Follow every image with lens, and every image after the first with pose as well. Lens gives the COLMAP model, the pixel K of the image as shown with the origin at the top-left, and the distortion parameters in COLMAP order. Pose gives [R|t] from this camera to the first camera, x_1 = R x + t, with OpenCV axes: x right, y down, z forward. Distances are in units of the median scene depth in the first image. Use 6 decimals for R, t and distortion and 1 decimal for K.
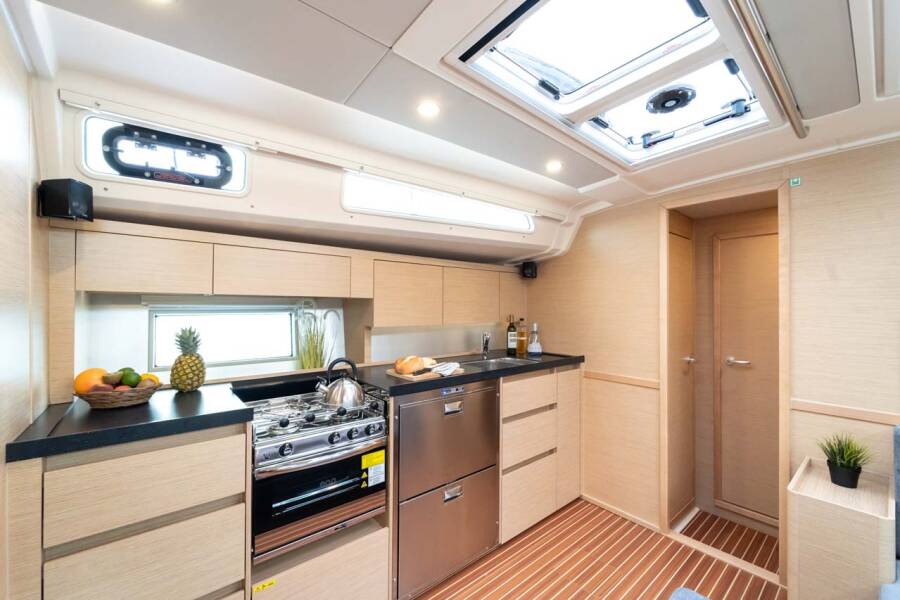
lens RADIAL K [[361.3, 0, 449.2], [0, 361.3, 300.1], [0, 0, 1]] dist [0.009672, -0.000658]
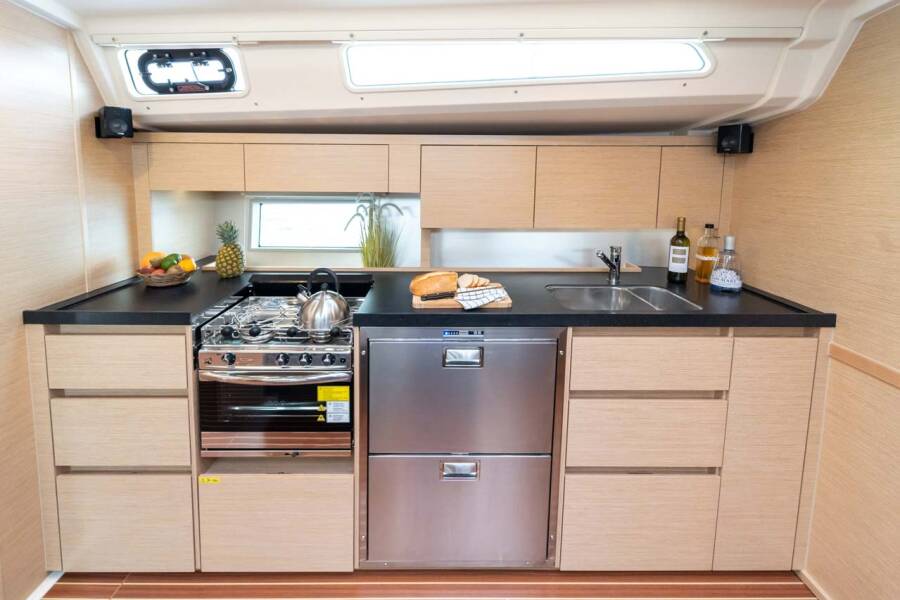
lens RADIAL K [[379.5, 0, 430.7], [0, 379.5, 207.1], [0, 0, 1]] dist [0.007412, -0.000836]
pose [[0.769995, 0.058695, -0.635344, 0.481859], [0.003014, 0.995414, 0.095611, -0.074602], [0.638043, -0.075535, 0.766287, 0.474781]]
